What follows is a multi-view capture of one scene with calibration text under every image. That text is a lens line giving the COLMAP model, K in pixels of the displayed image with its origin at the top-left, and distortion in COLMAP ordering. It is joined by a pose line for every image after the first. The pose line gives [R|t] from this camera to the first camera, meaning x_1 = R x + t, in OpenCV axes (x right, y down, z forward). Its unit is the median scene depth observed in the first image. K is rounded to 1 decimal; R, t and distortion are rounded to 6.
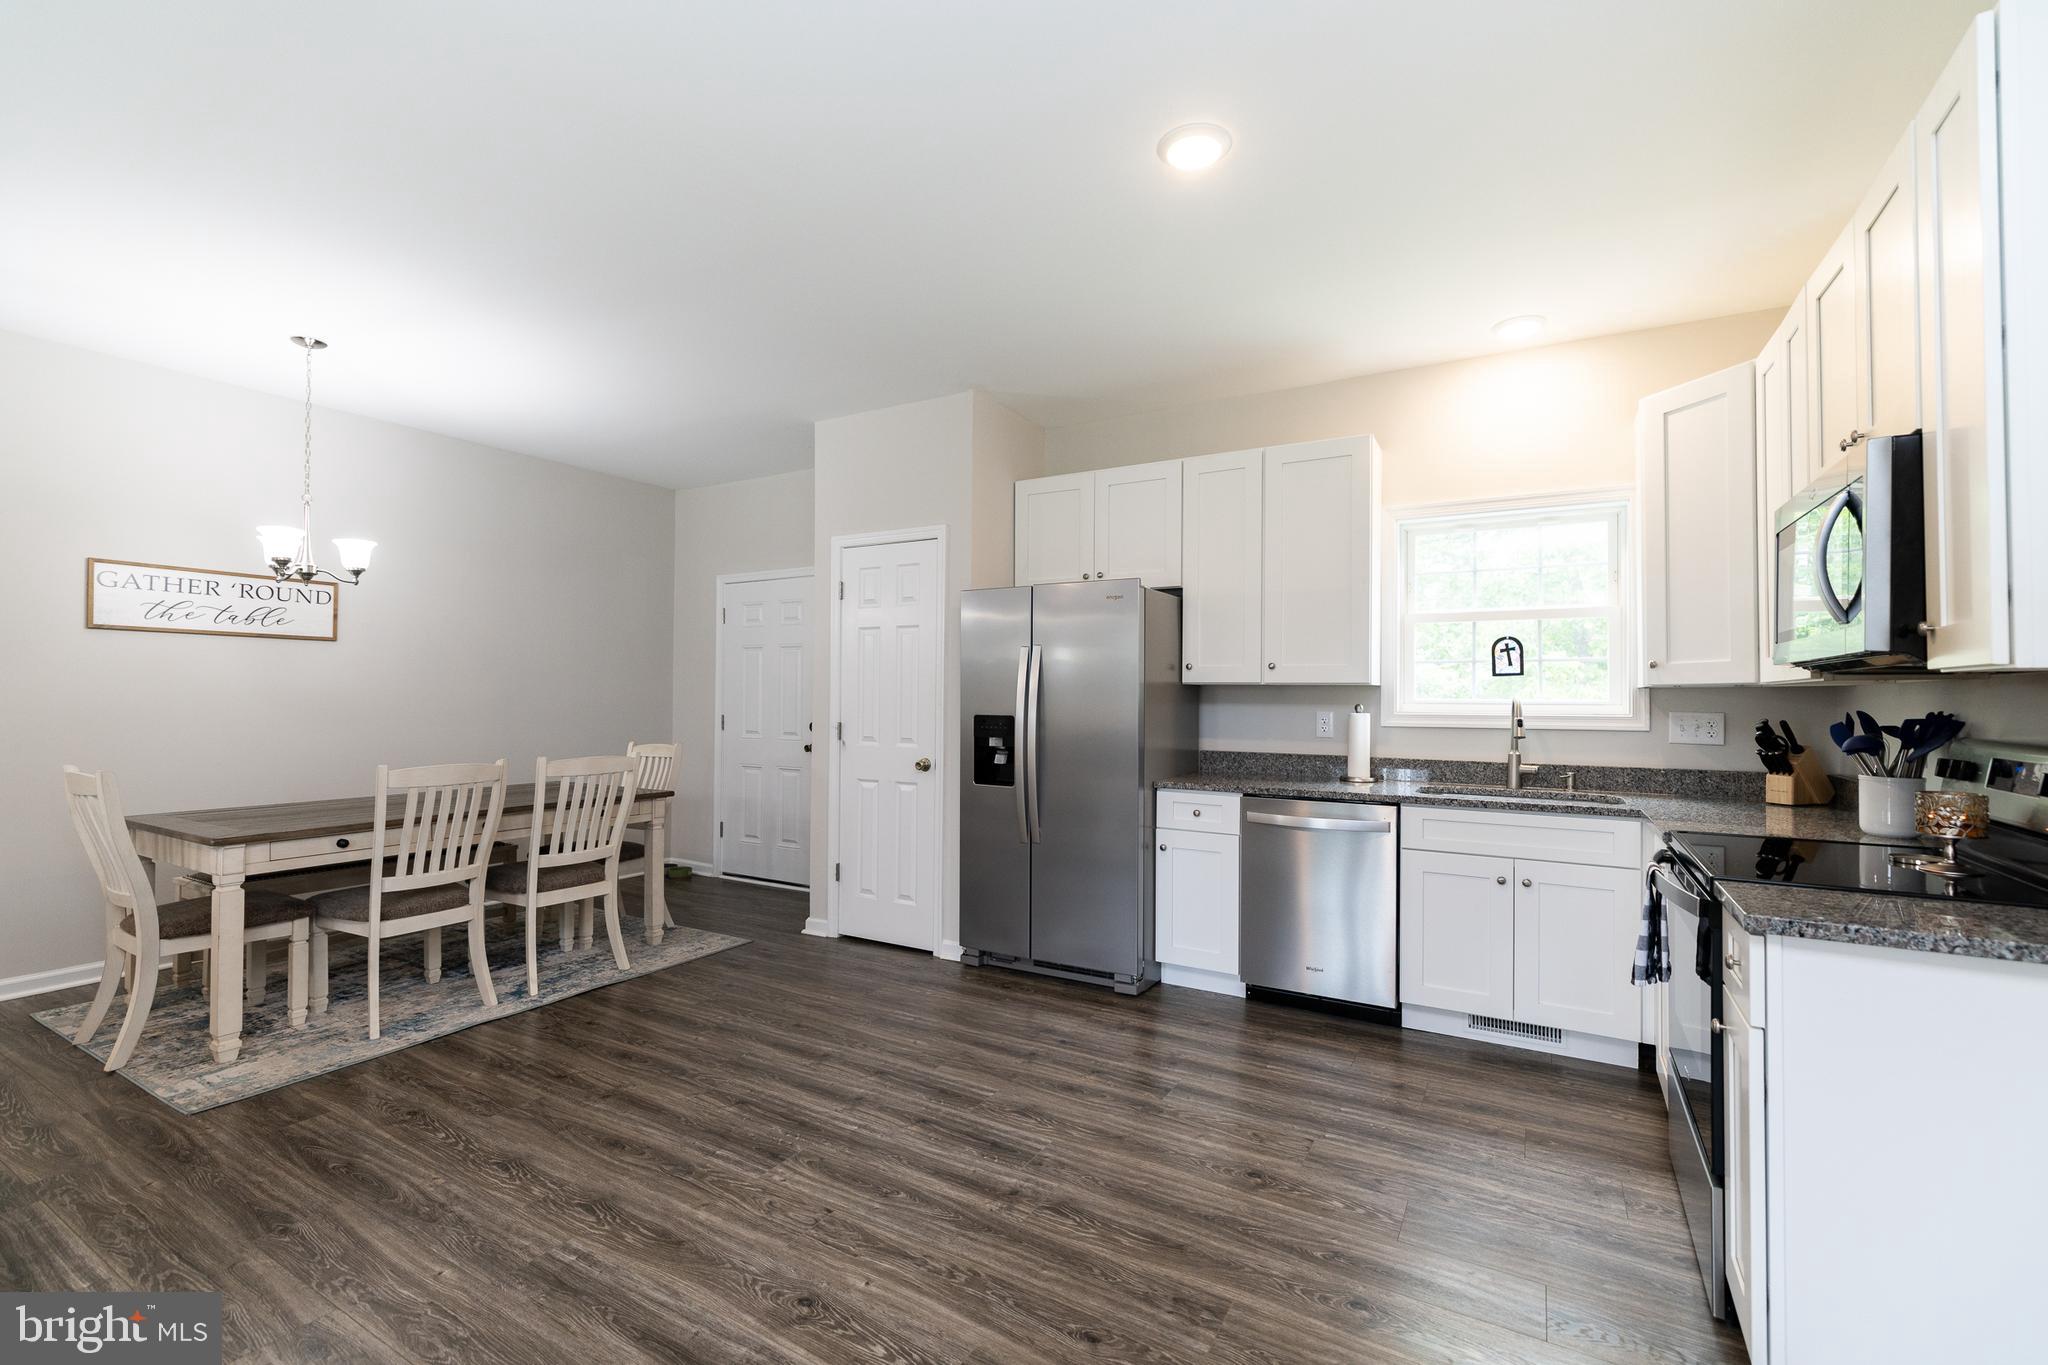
lens RADIAL K [[888.7, 0, 1020.2], [0, 888.7, 690.6], [0, 0, 1]] dist [-0.004721, -0.000341]
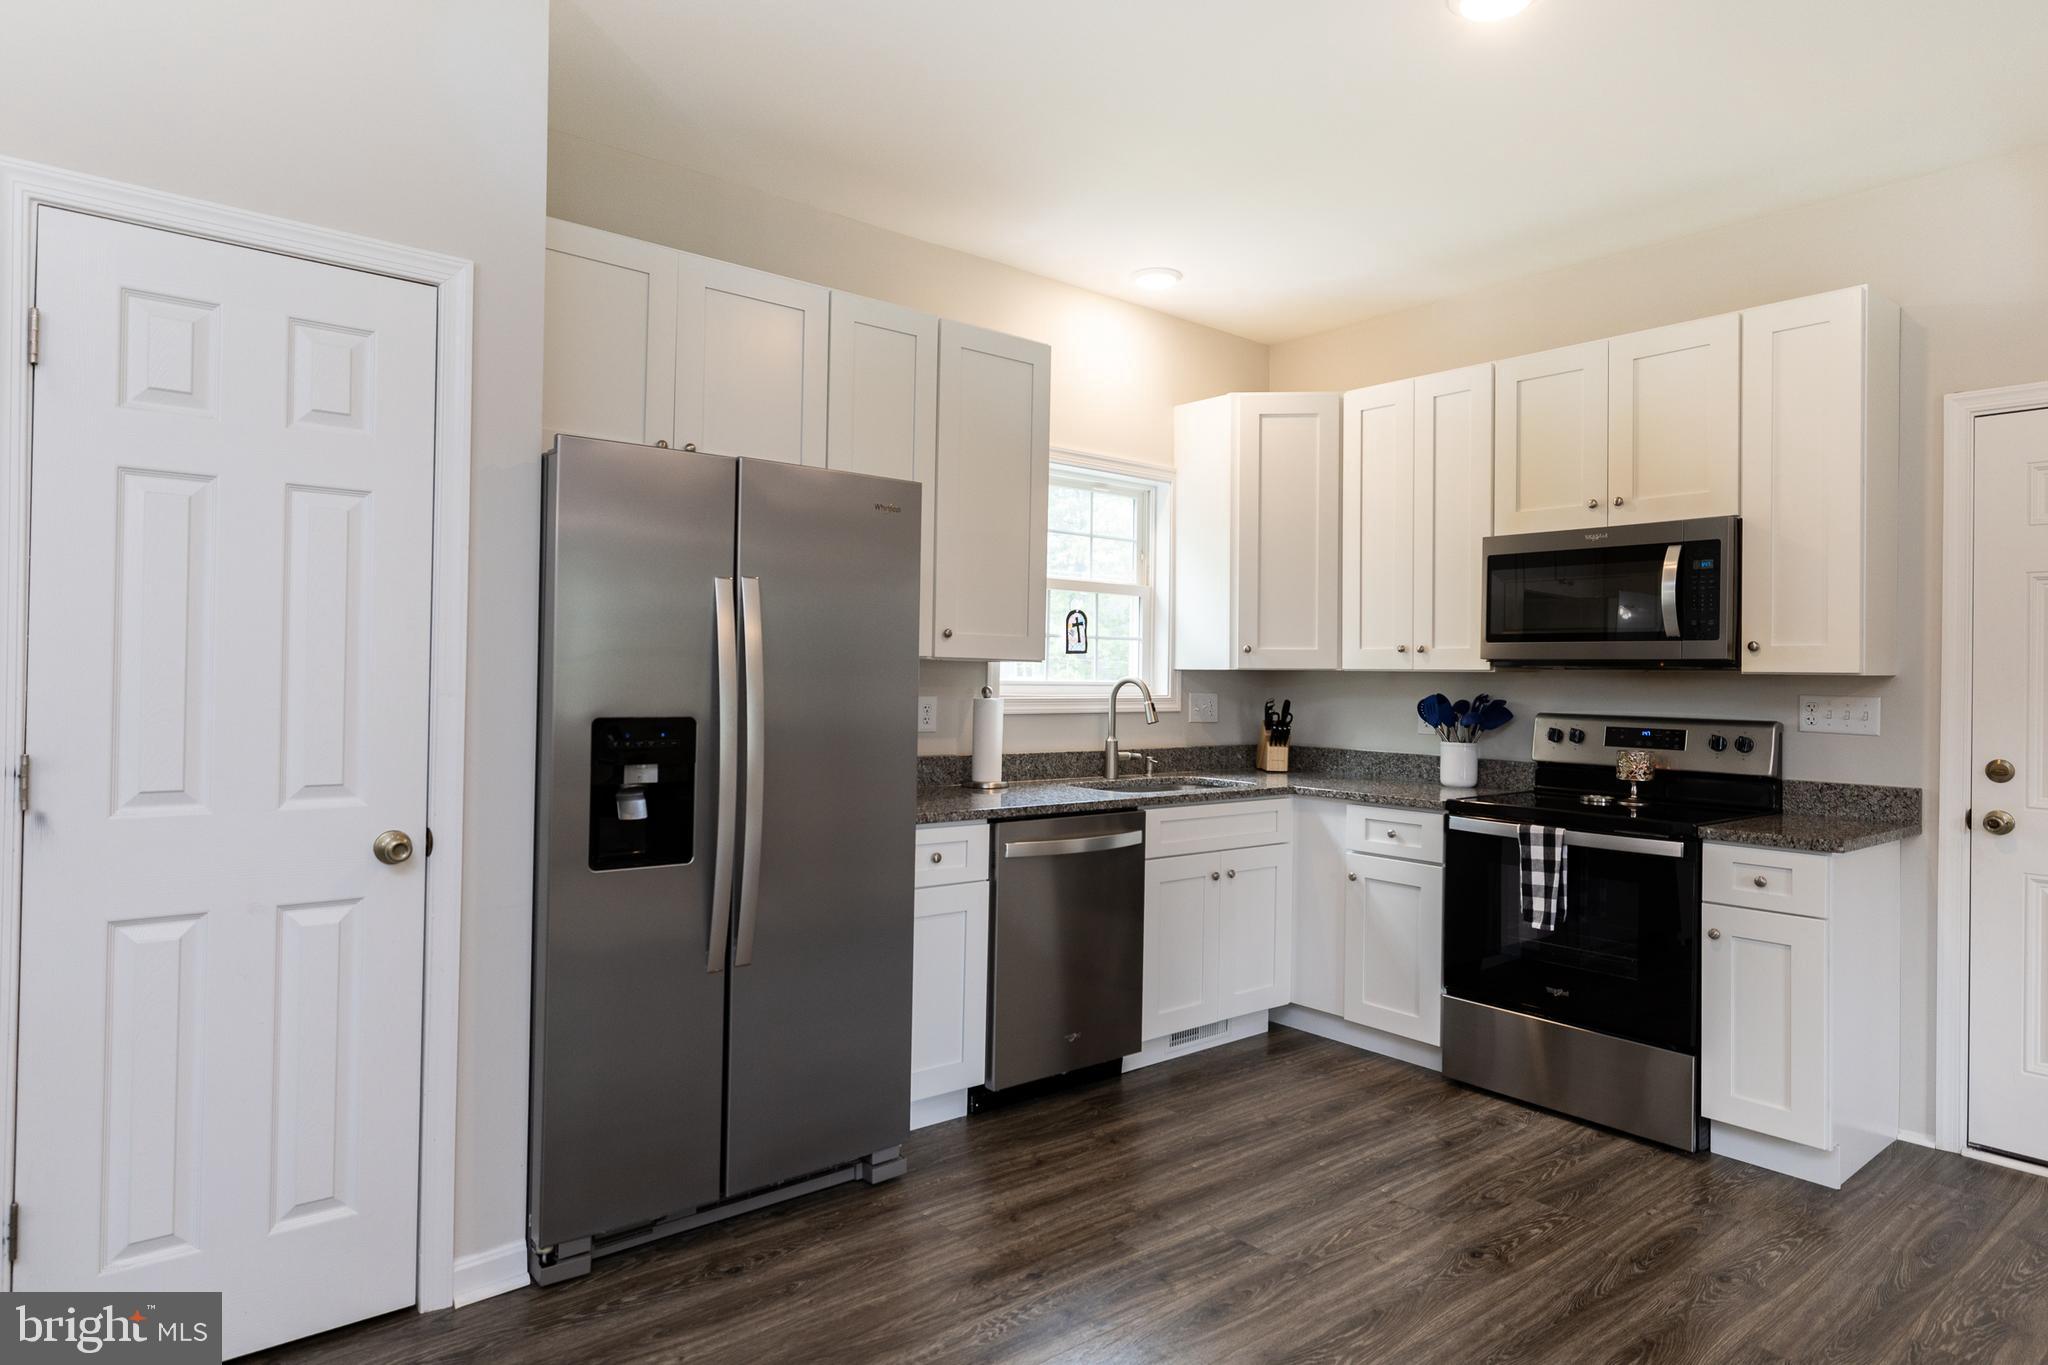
lens RADIAL K [[1193.4, 0, 1035.0], [0, 1193.4, 678.2], [0, 0, 1]] dist [0.007511, -0.001725]
pose [[0.339536, -0.003569, 0.940586, -0.594649], [-0.019188, 0.999758, 0.010720, -0.004027], [-0.940397, -0.021688, 0.339385, 0.640774]]
